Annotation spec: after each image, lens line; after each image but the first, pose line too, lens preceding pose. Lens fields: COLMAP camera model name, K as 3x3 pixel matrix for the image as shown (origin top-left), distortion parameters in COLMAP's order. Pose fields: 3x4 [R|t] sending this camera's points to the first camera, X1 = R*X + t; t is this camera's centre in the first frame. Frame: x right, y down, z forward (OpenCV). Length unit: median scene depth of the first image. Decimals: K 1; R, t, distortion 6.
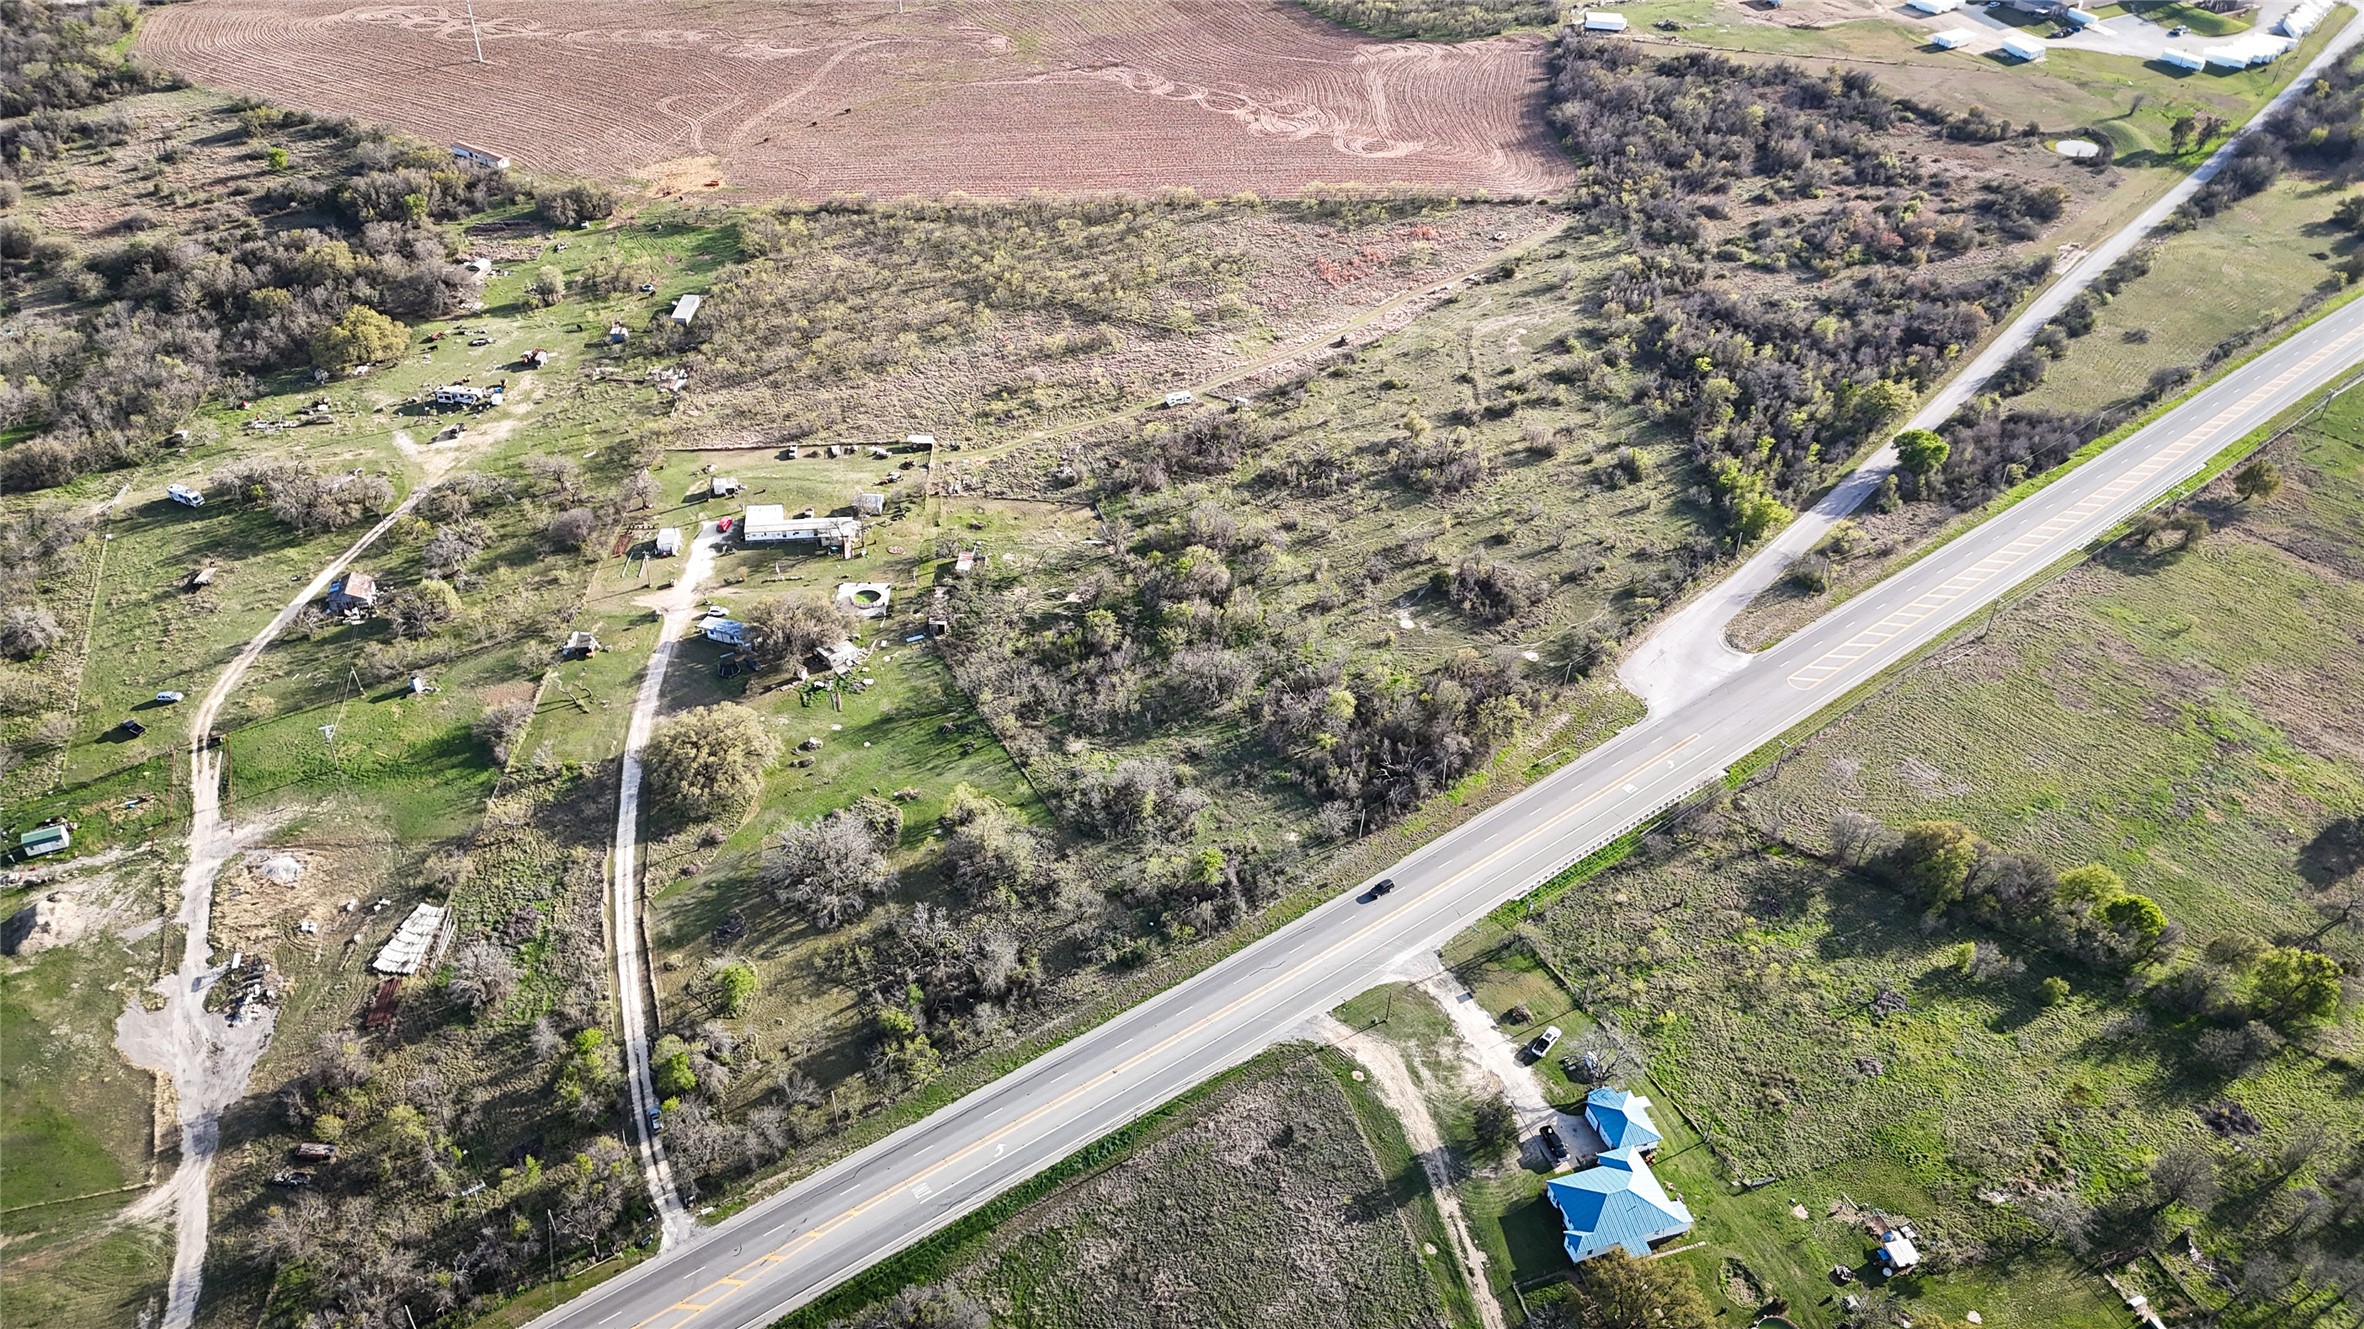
lens RADIAL K [[1765.1, 0, 1182.0], [0, 1765.1, 664.5], [0, 0, 1]] dist [0.073490, -0.079858]
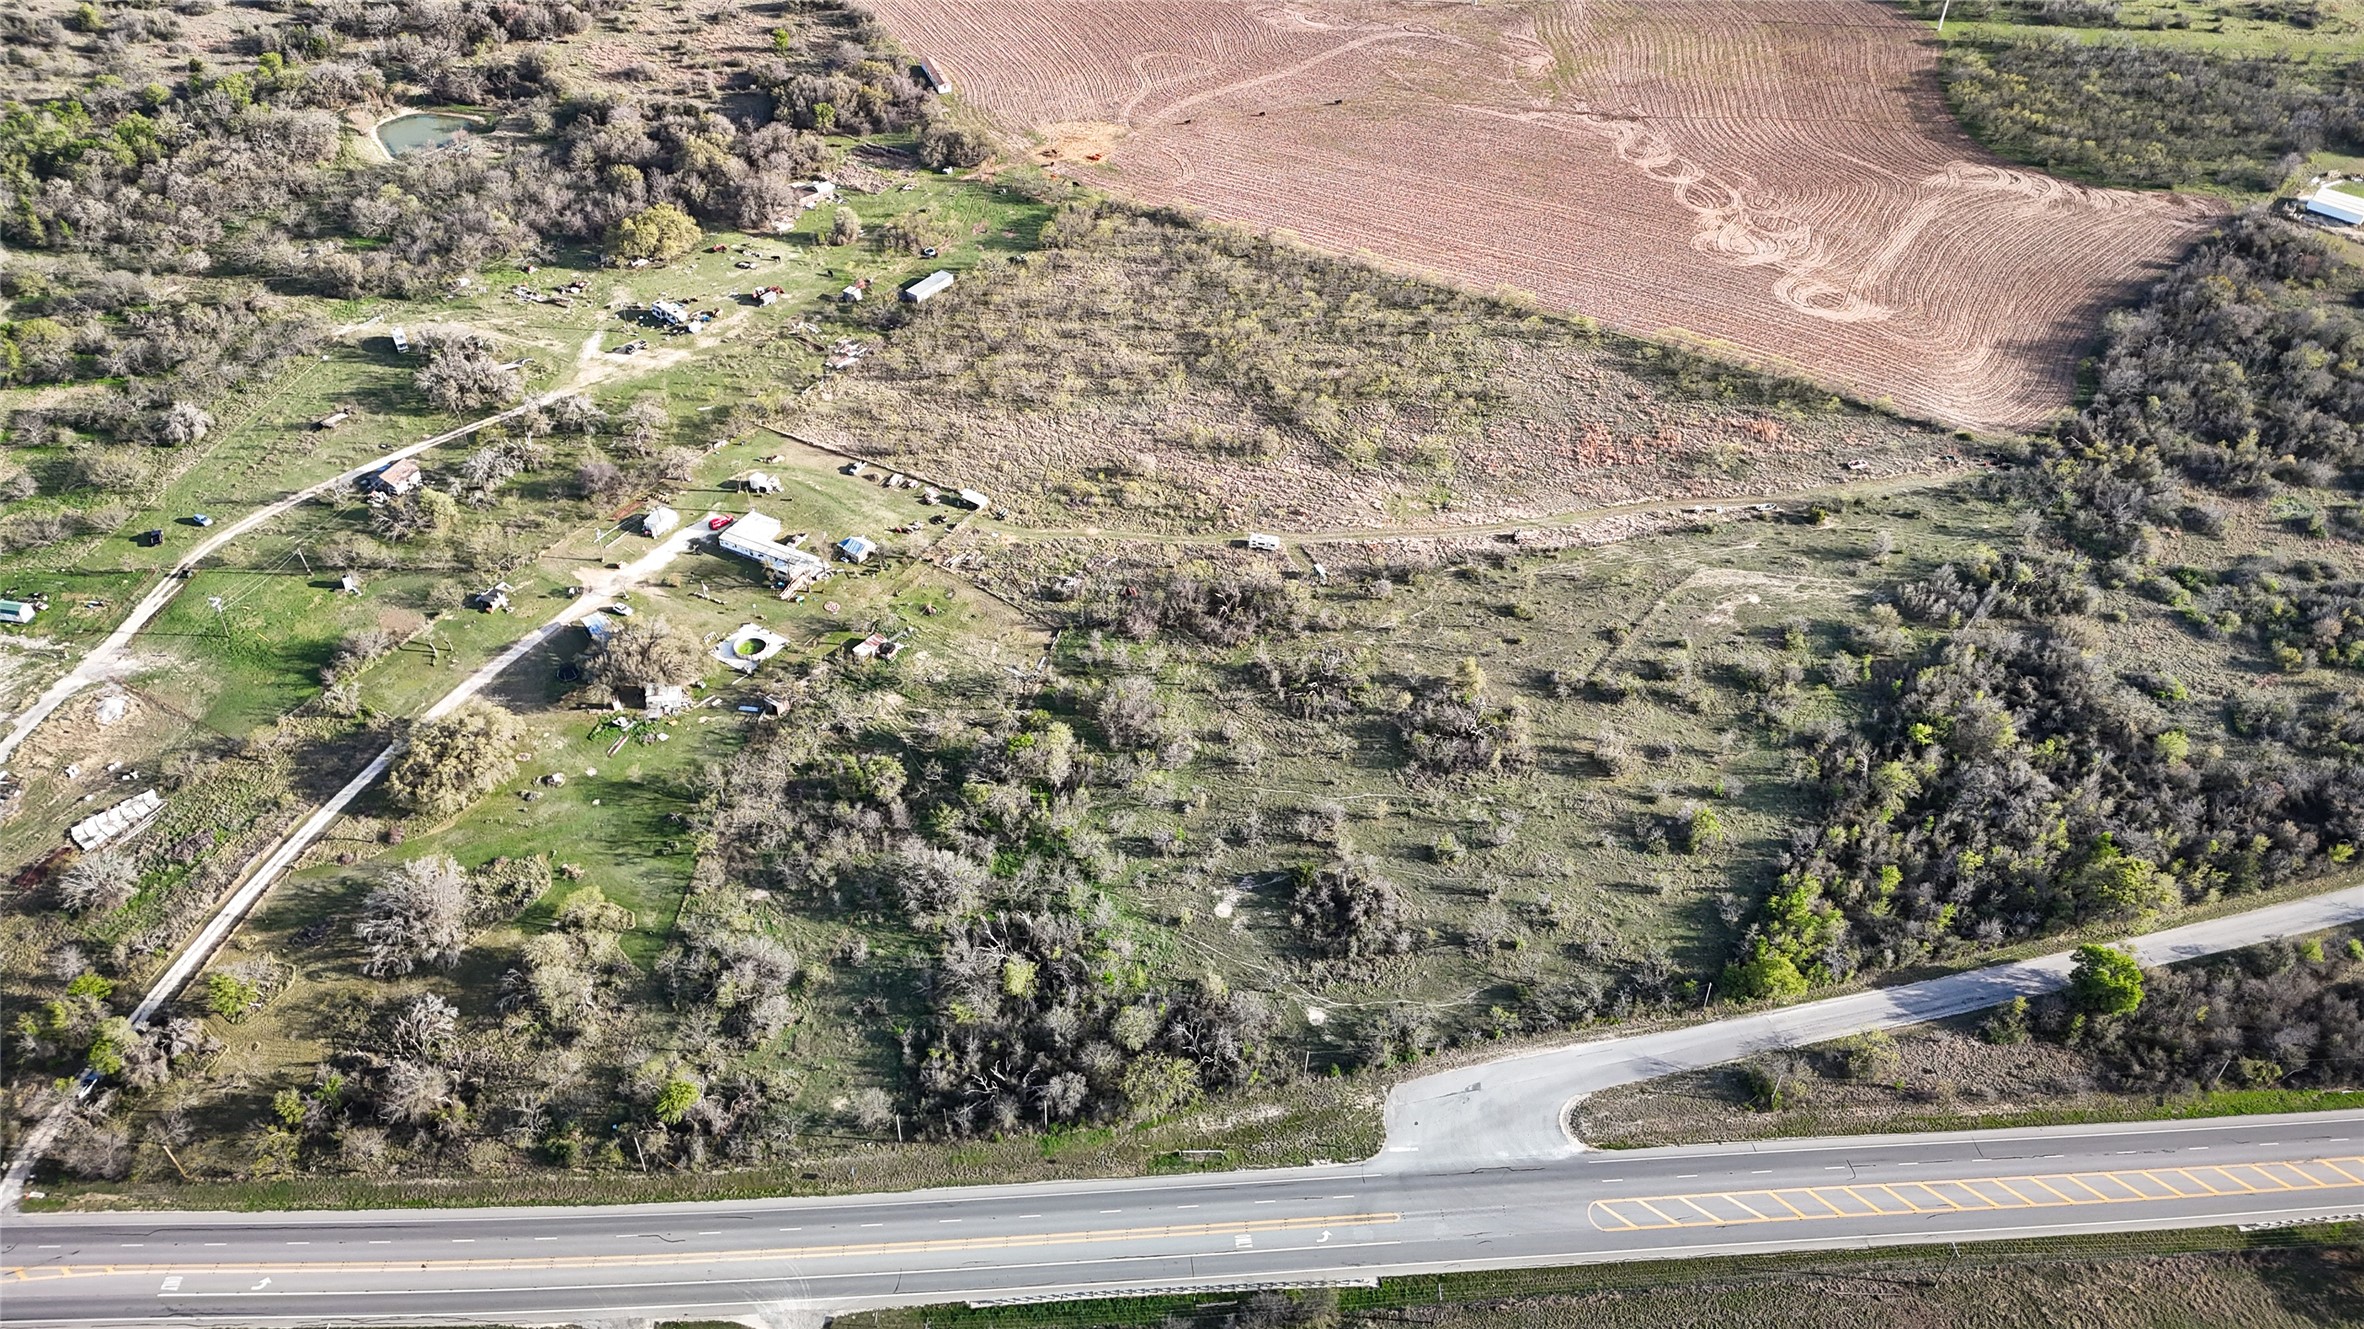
lens RADIAL K [[1765.1, 0, 1182.0], [0, 1765.1, 664.5], [0, 0, 1]] dist [0.073490, -0.079858]
pose [[0.824653, 0.361287, -0.435223, 0.387301], [-0.334997, 0.931930, 0.138866, -0.215134], [0.455768, 0.031282, 0.889549, 0.230056]]
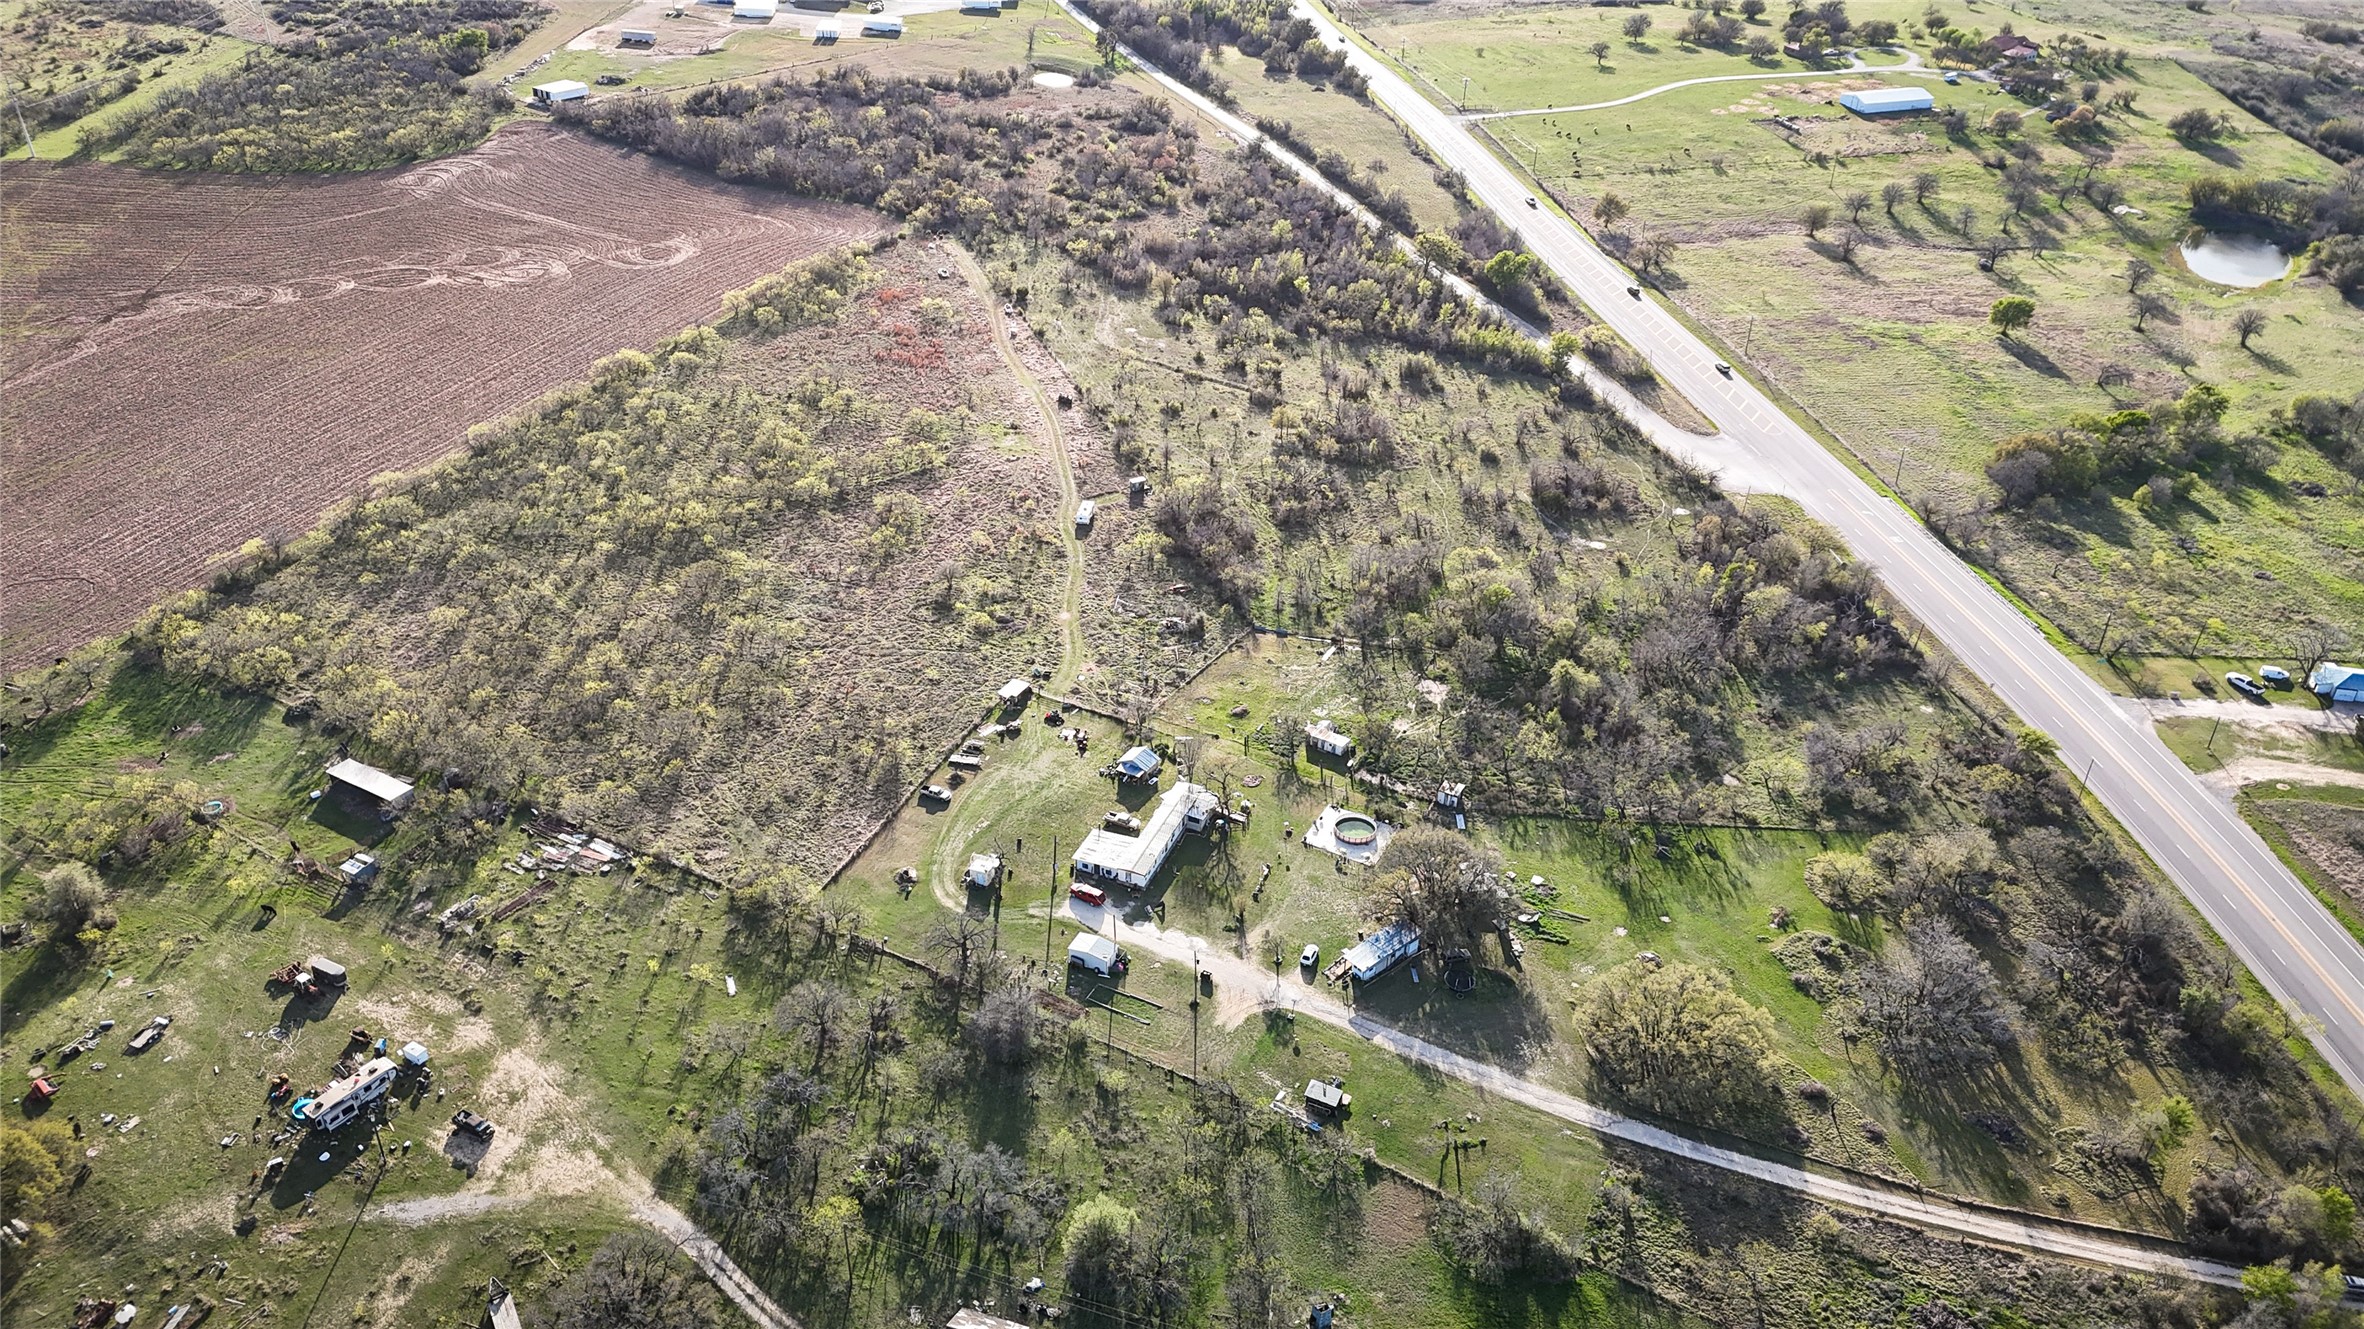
lens RADIAL K [[1765.1, 0, 1182.0], [0, 1765.1, 664.5], [0, 0, 1]] dist [0.073490, -0.079858]
pose [[0.482443, -0.471385, 0.738272, -0.638035], [0.510276, 0.836306, 0.200526, -0.245515], [-0.711946, 0.279980, 0.644006, 0.509096]]
